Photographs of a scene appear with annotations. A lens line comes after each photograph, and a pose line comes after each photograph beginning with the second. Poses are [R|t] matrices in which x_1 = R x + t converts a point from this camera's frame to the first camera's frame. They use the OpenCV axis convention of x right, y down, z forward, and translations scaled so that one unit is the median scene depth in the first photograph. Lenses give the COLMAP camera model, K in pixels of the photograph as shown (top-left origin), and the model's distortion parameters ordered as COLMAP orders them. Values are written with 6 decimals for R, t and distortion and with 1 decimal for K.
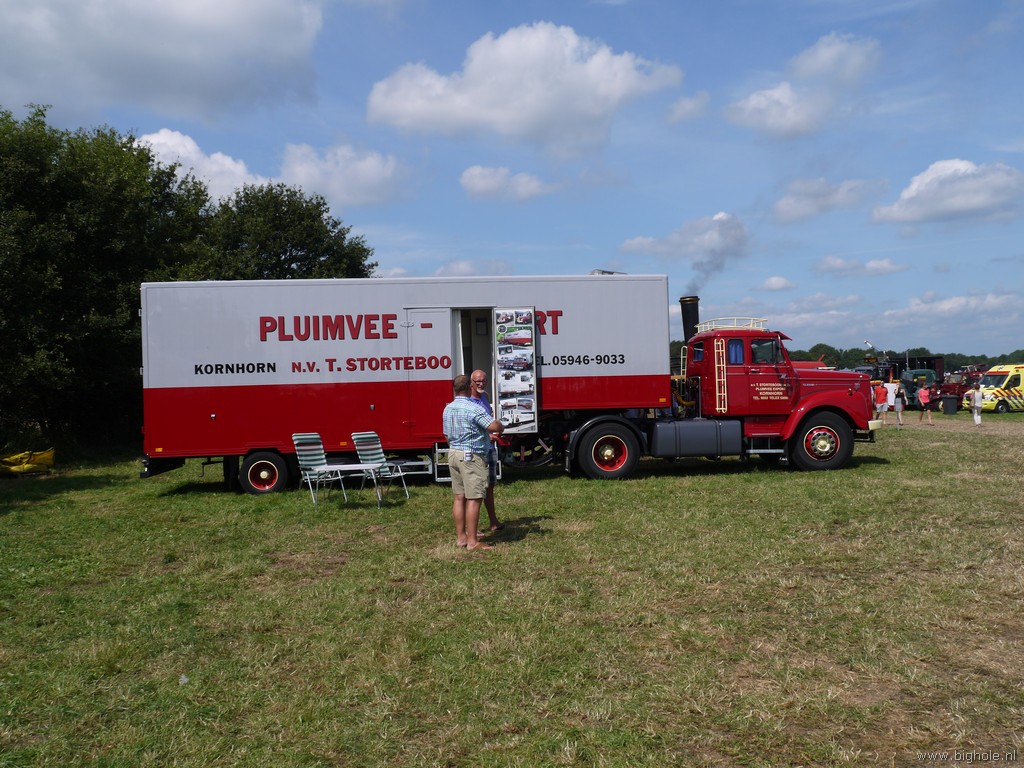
lens RADIAL K [[893.5, 0, 512.0], [0, 893.5, 384.0], [0, 0, 1]] dist [-0.000329, 0.001485]
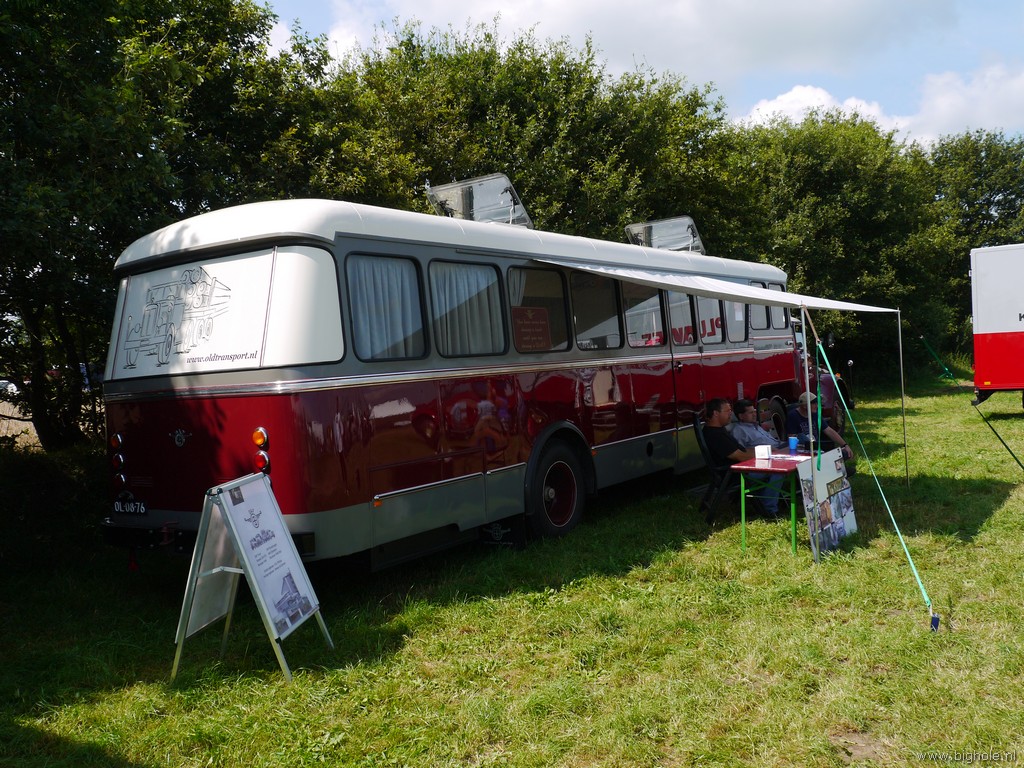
lens RADIAL K [[901.9, 0, 512.4], [0, 901.9, 417.8], [0, 0, 1]] dist [-0.009444, -0.011389]
pose [[0.794814, 0.017338, -0.606605, -0.061151], [0.038353, 0.996158, 0.078724, -0.000888], [0.605640, -0.085836, 0.791096, -0.148781]]
